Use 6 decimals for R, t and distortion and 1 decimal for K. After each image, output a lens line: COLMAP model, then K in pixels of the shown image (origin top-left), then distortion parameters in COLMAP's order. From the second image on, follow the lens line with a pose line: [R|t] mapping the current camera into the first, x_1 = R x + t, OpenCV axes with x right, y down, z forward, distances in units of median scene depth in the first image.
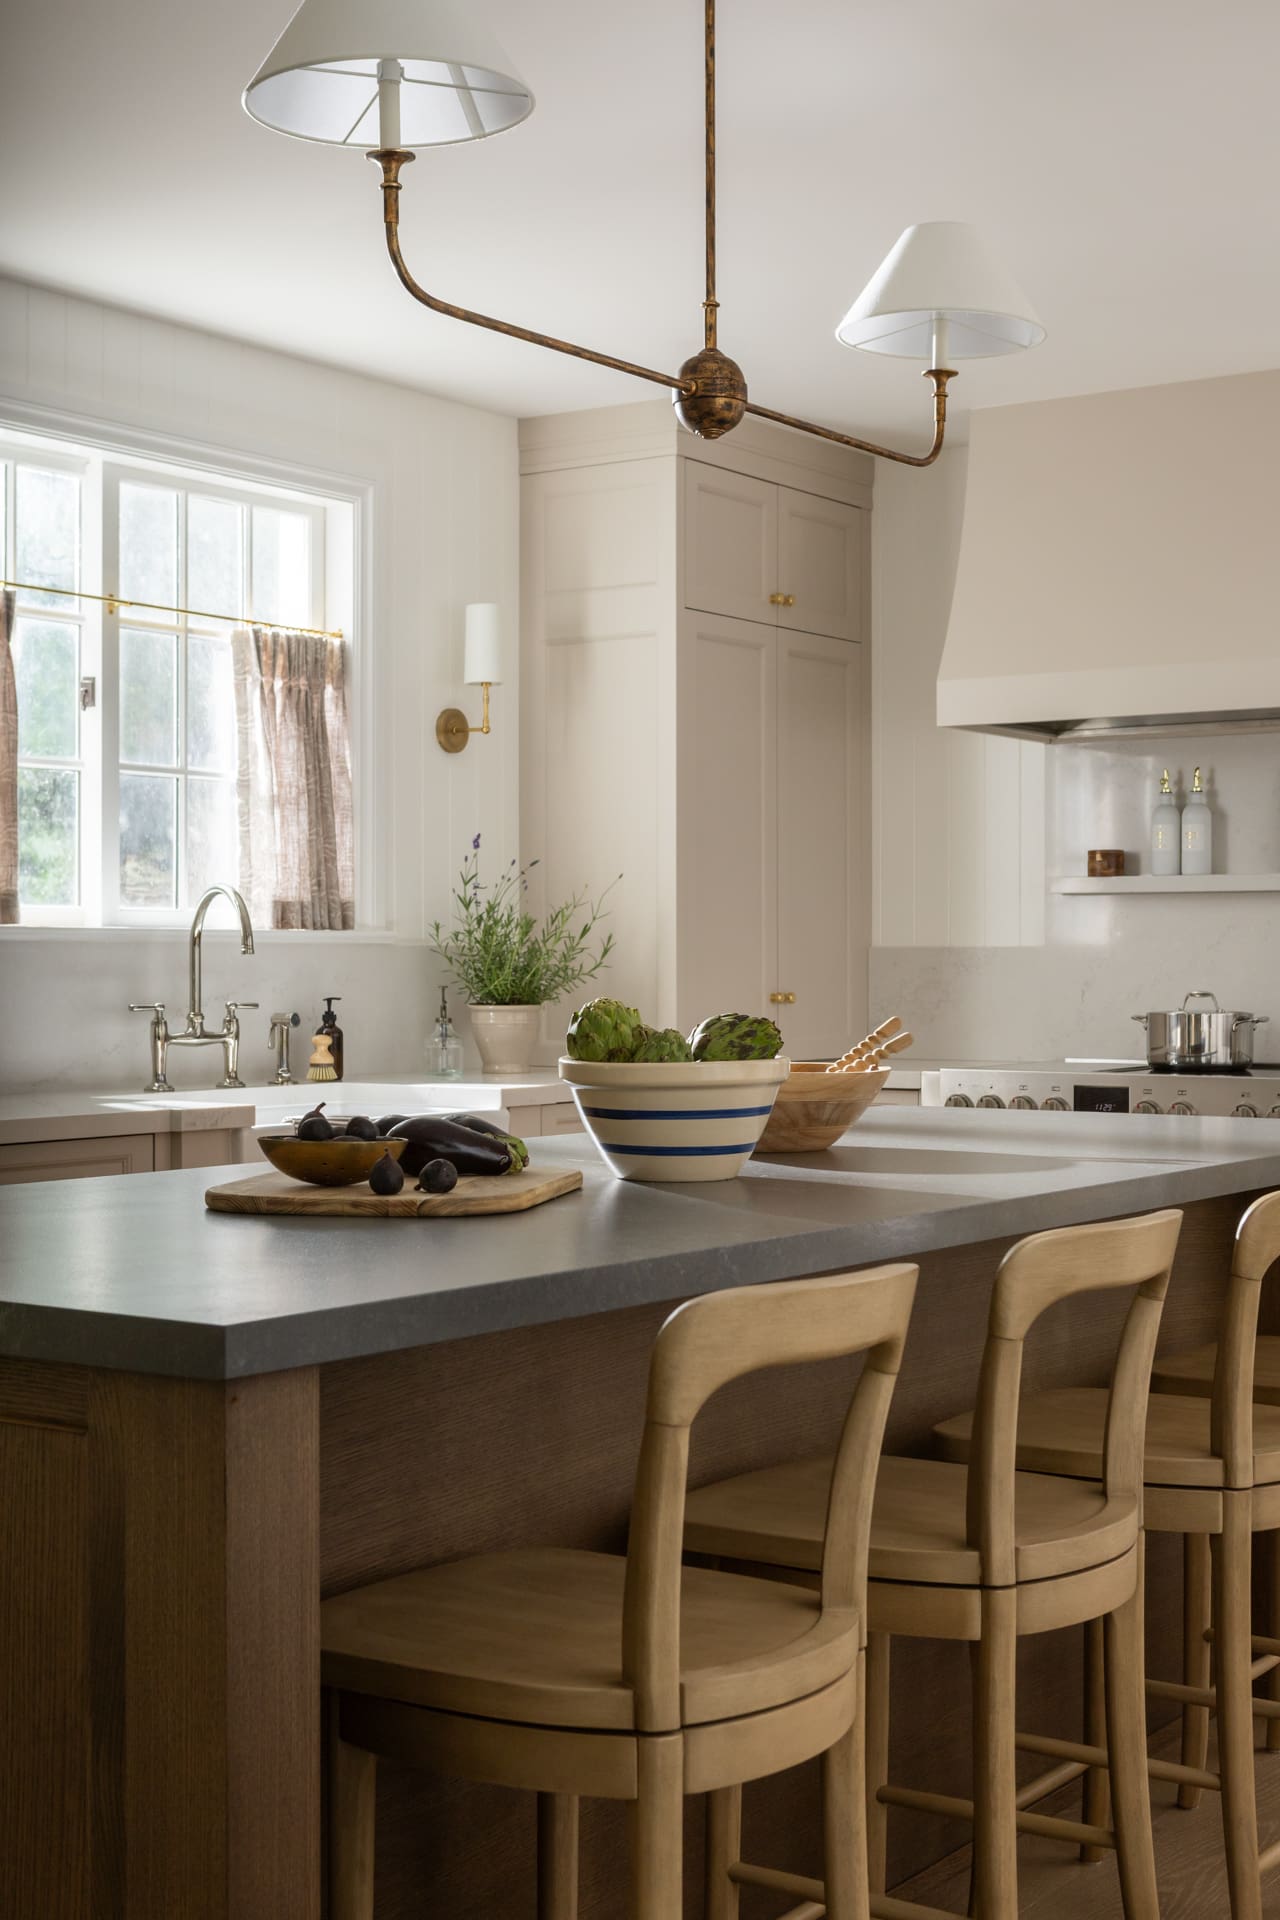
lens RADIAL K [[2678.3, 0, 647.1], [0, 2678.3, 961.8], [0, 0, 1]] dist [-0.028688, 0.034181]
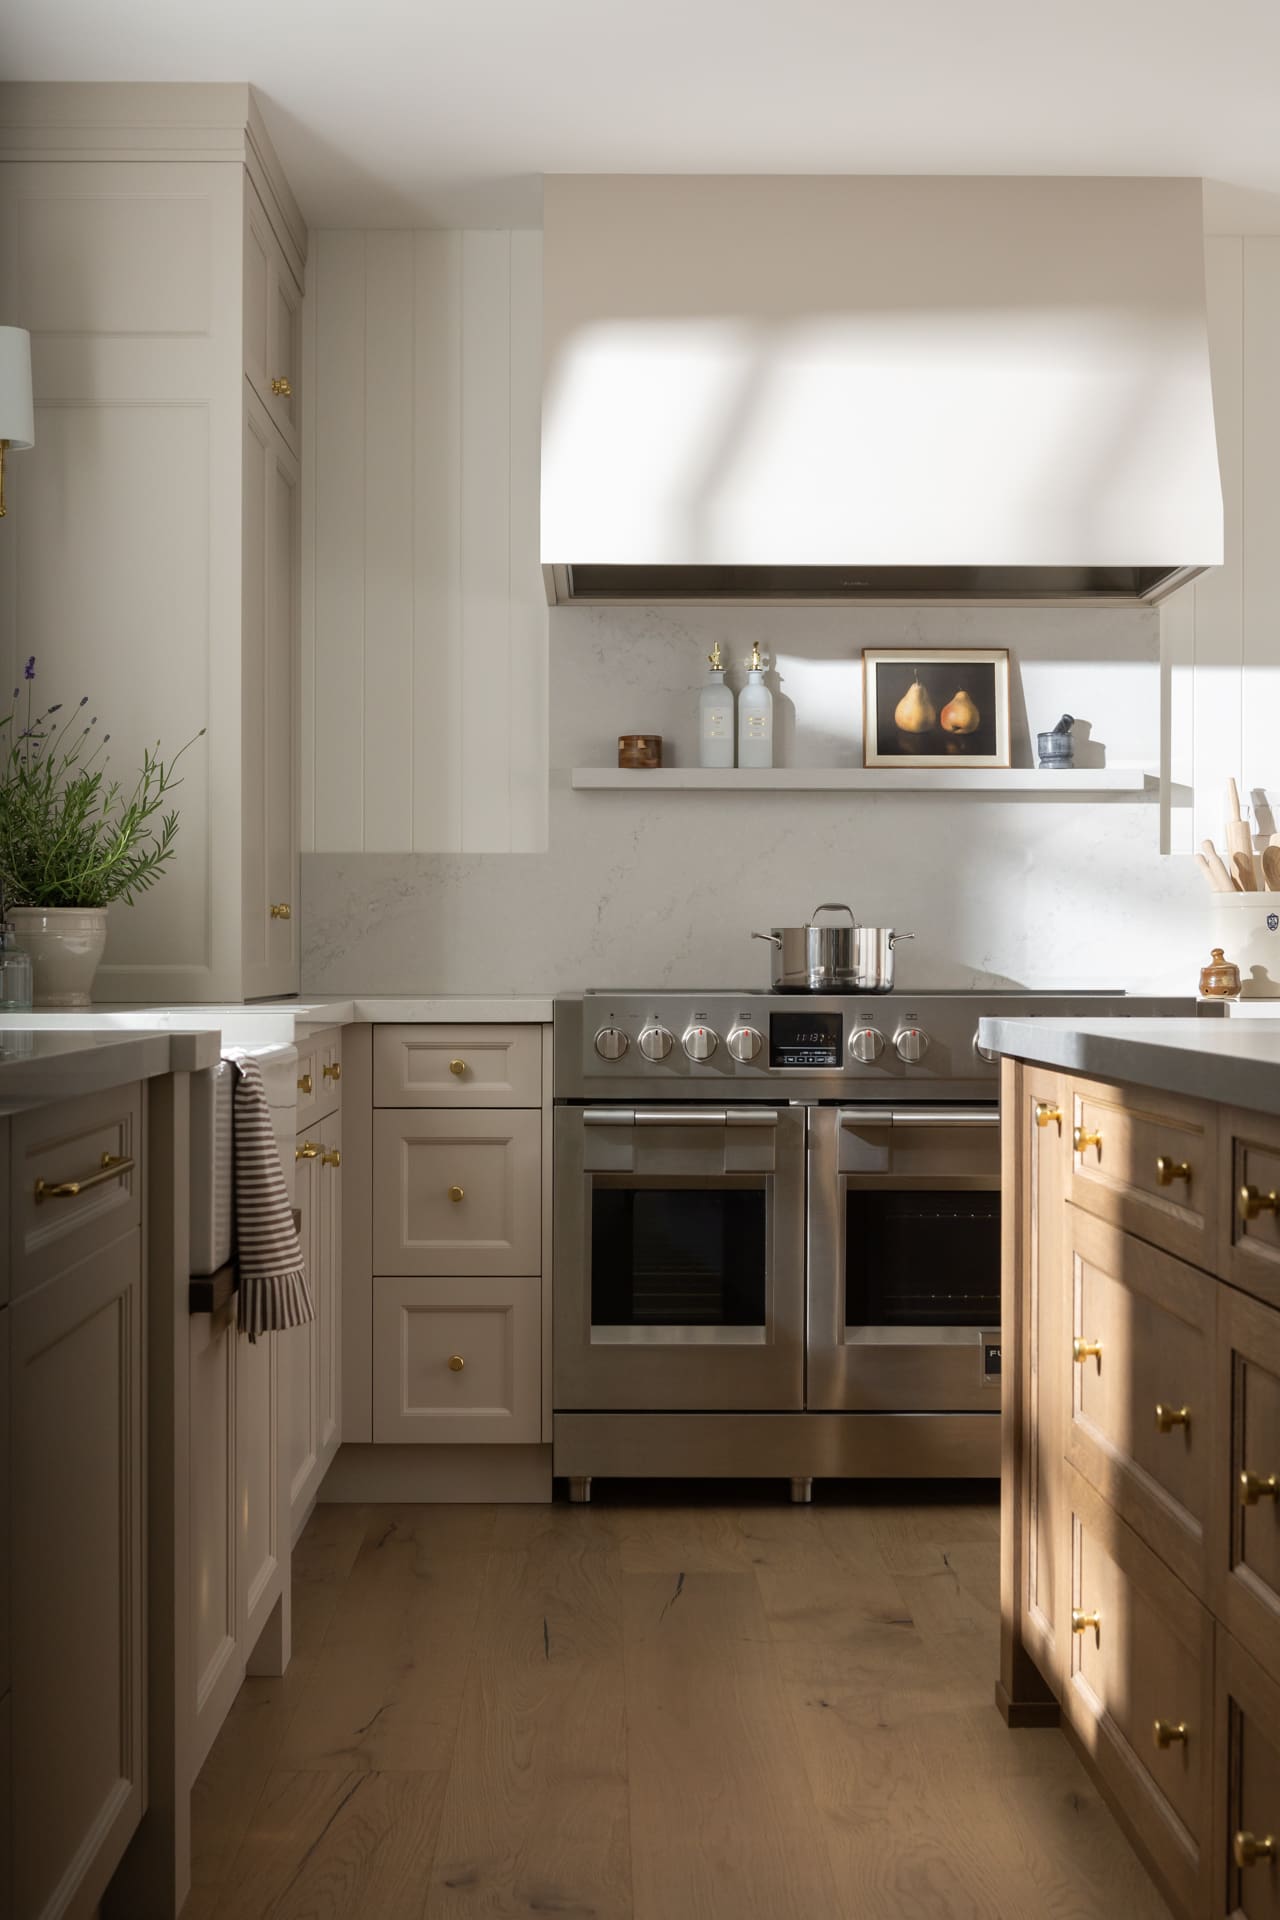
lens RADIAL K [[2678.3, 0, 647.1], [0, 2678.3, 961.8], [0, 0, 1]] dist [-0.028688, 0.034181]
pose [[0.815421, -0.000018, 0.578868, -0.547337], [-0.001014, 0.999998, 0.001459, 0.047897], [-0.578867, -0.001776, 0.815420, 0.579208]]
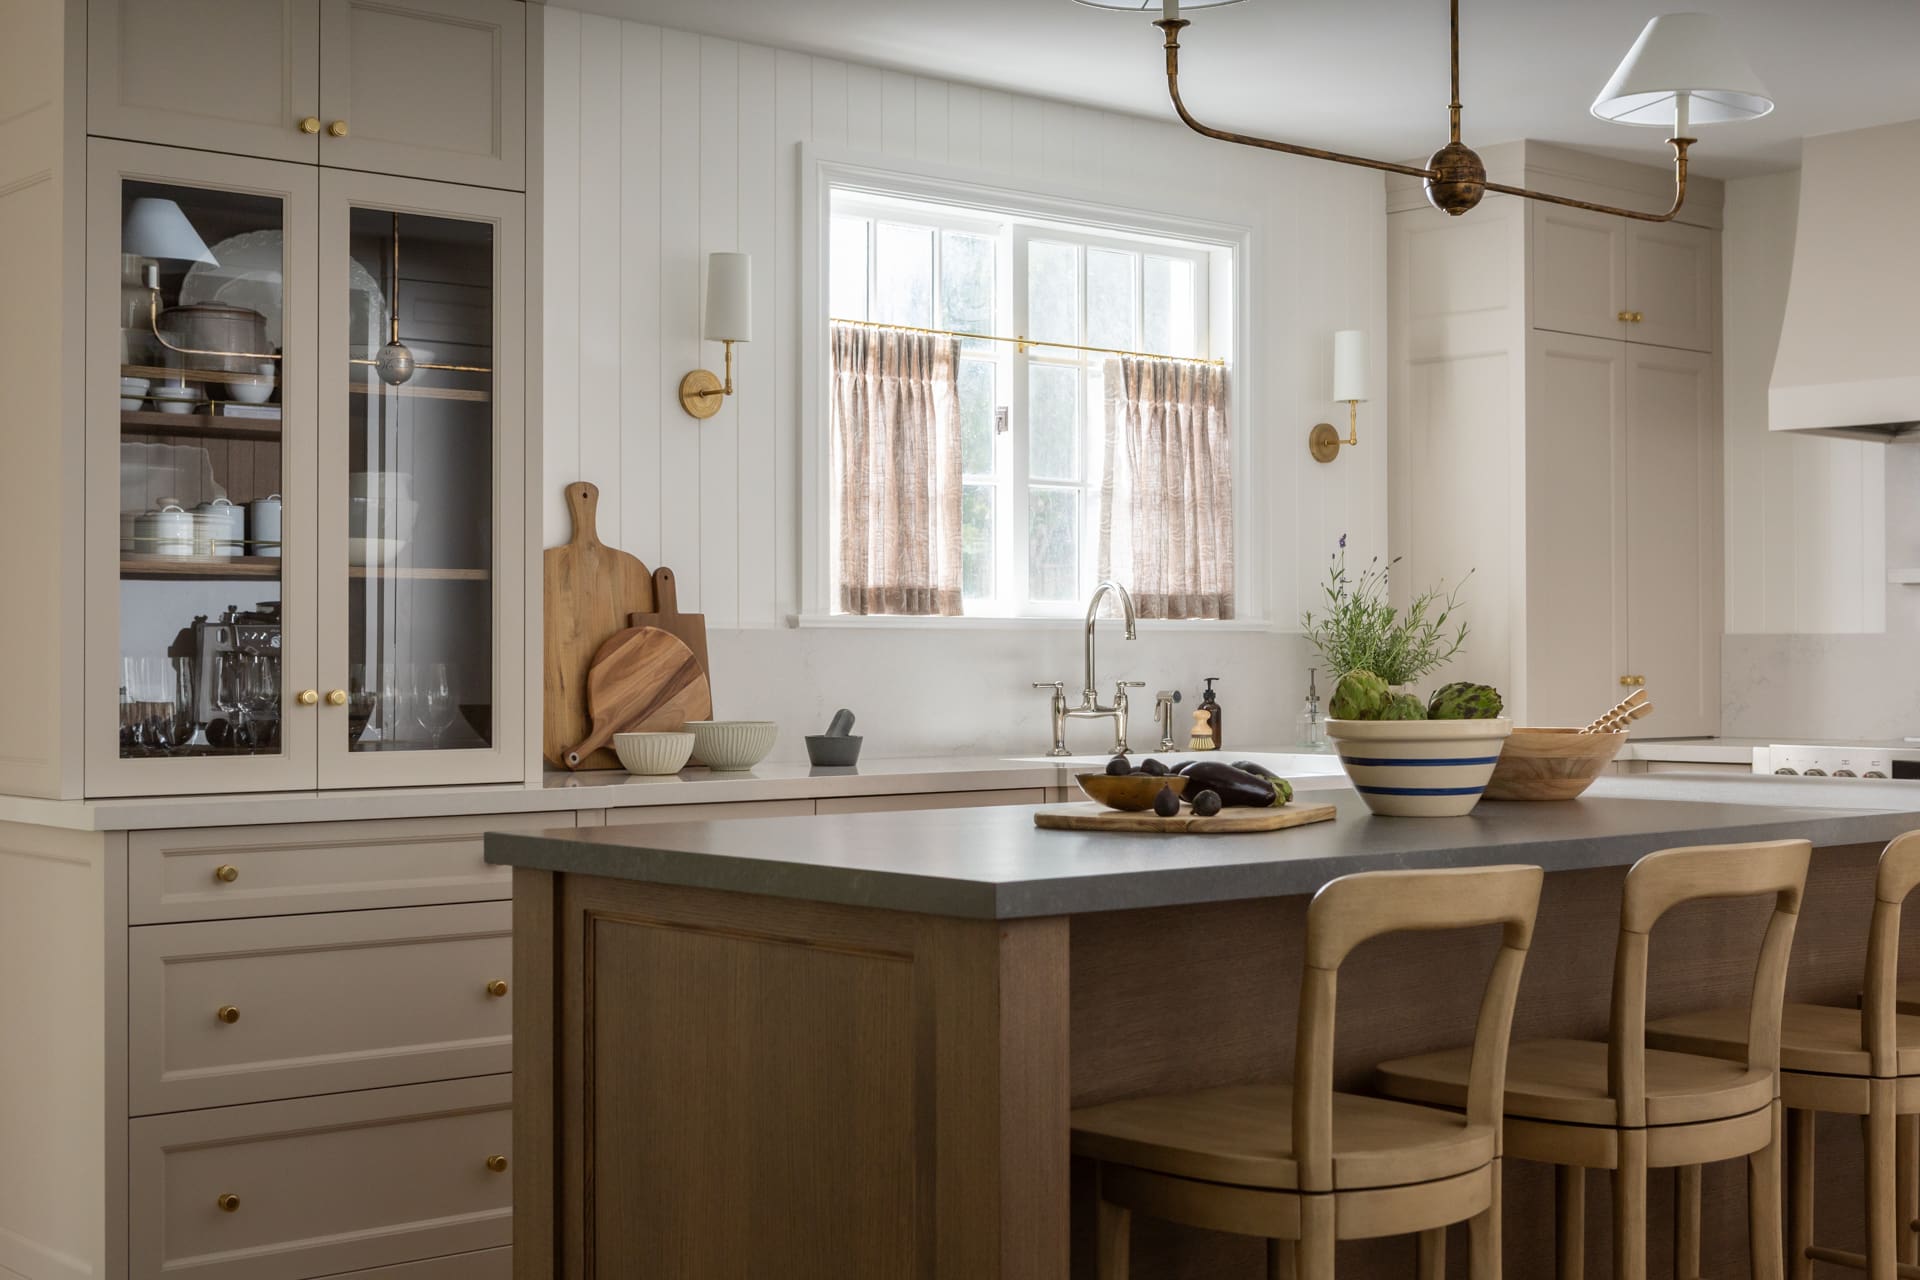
lens RADIAL K [[2678.3, 0, 960.0], [0, 2678.3, 640.0], [0, 0, 1]] dist [-0.028688, 0.034181]
pose [[0.968720, -0.002099, -0.248146, 0.099982], [0.000567, 0.999980, -0.006245, 0.006530], [0.248154, 0.005909, 0.968703, -0.227965]]
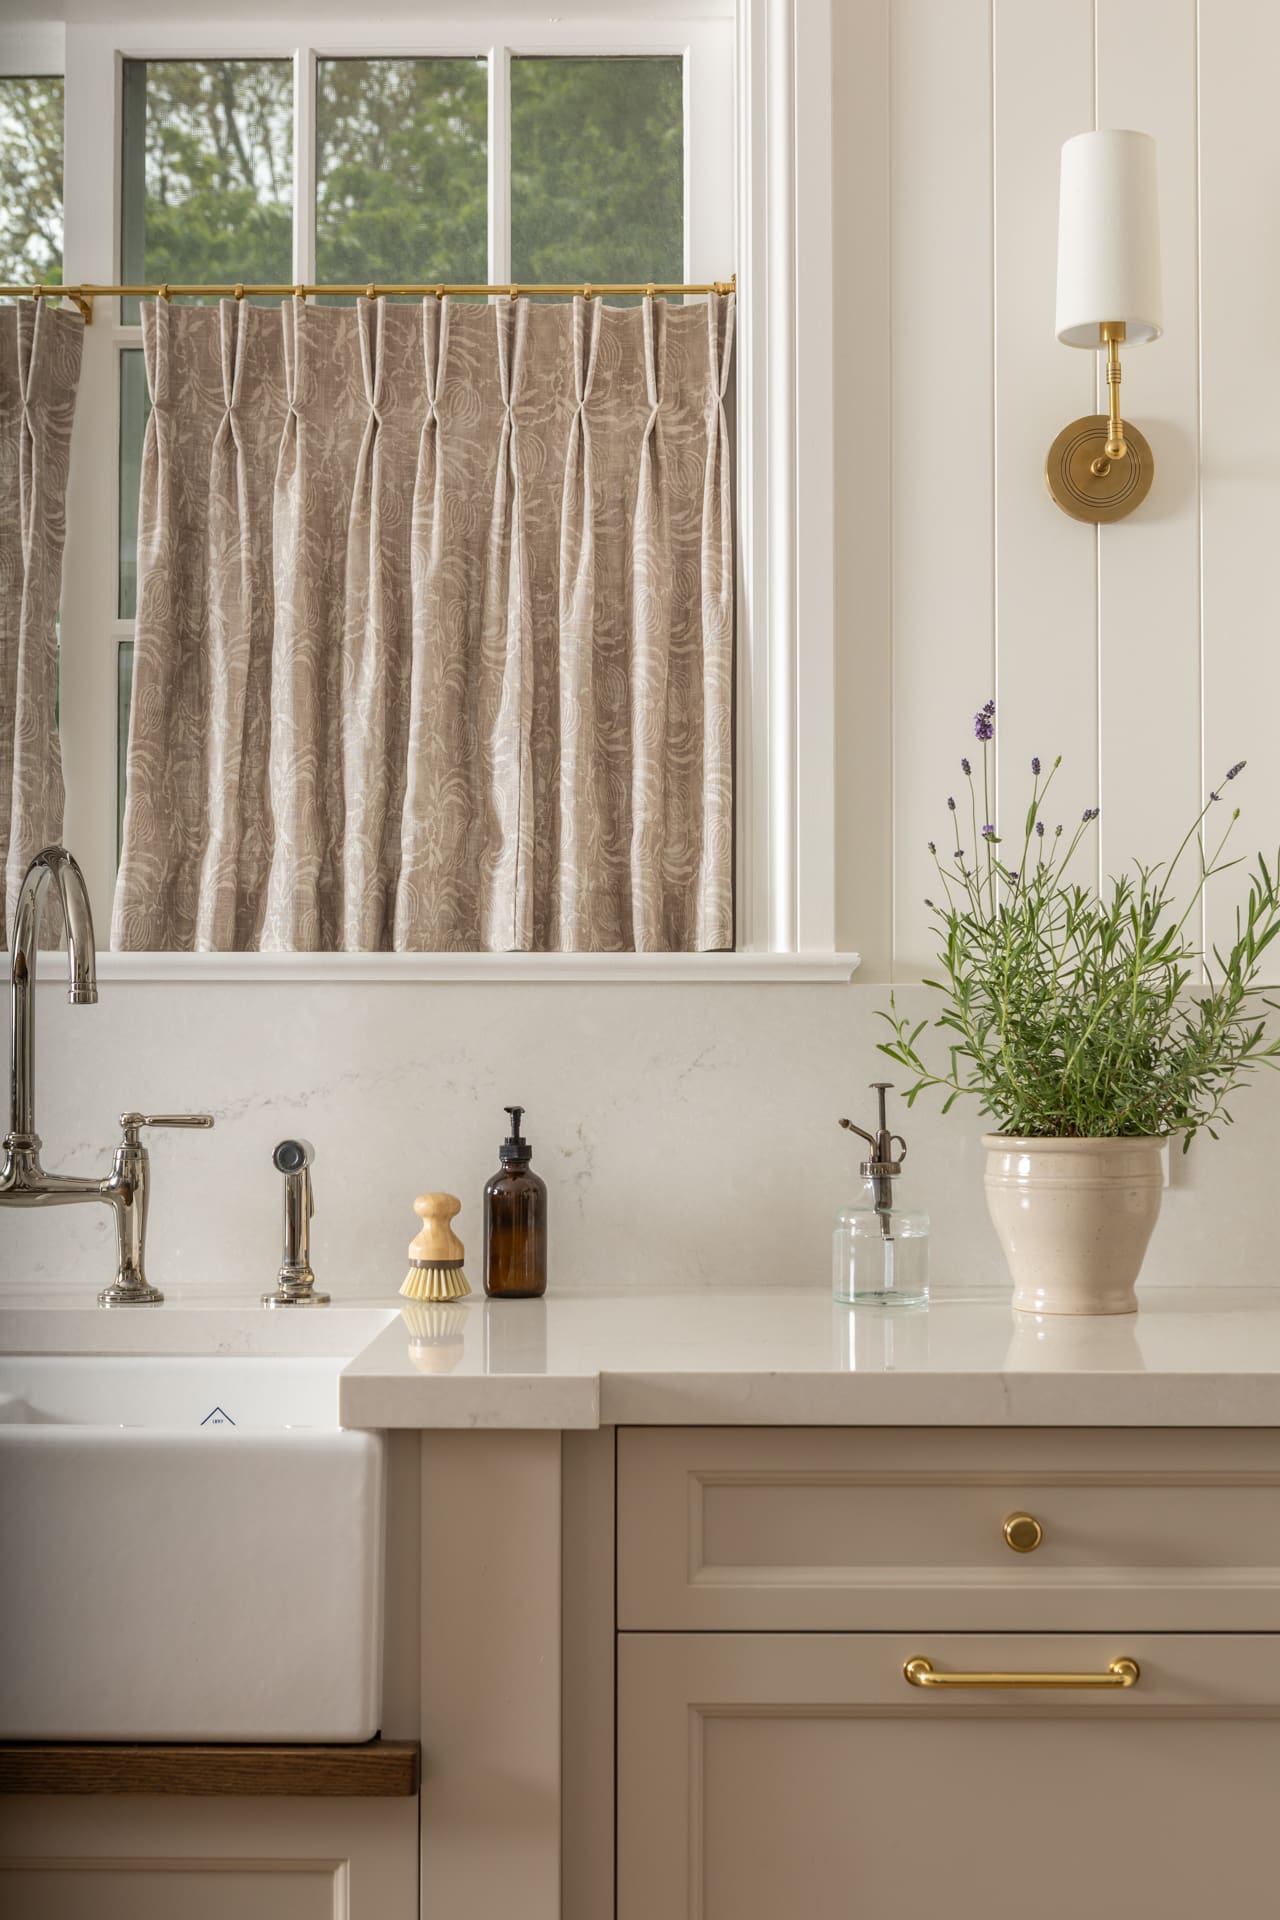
lens RADIAL K [[2678.3, 0, 647.1], [0, 2678.3, 961.8], [0, 0, 1]] dist [-0.028688, 0.034181]
pose [[0.559290, -0.017031, -0.828797, 0.392372], [-0.003189, 0.999737, -0.022695, -0.000111], [0.828966, 0.015336, 0.559089, 1.217731]]
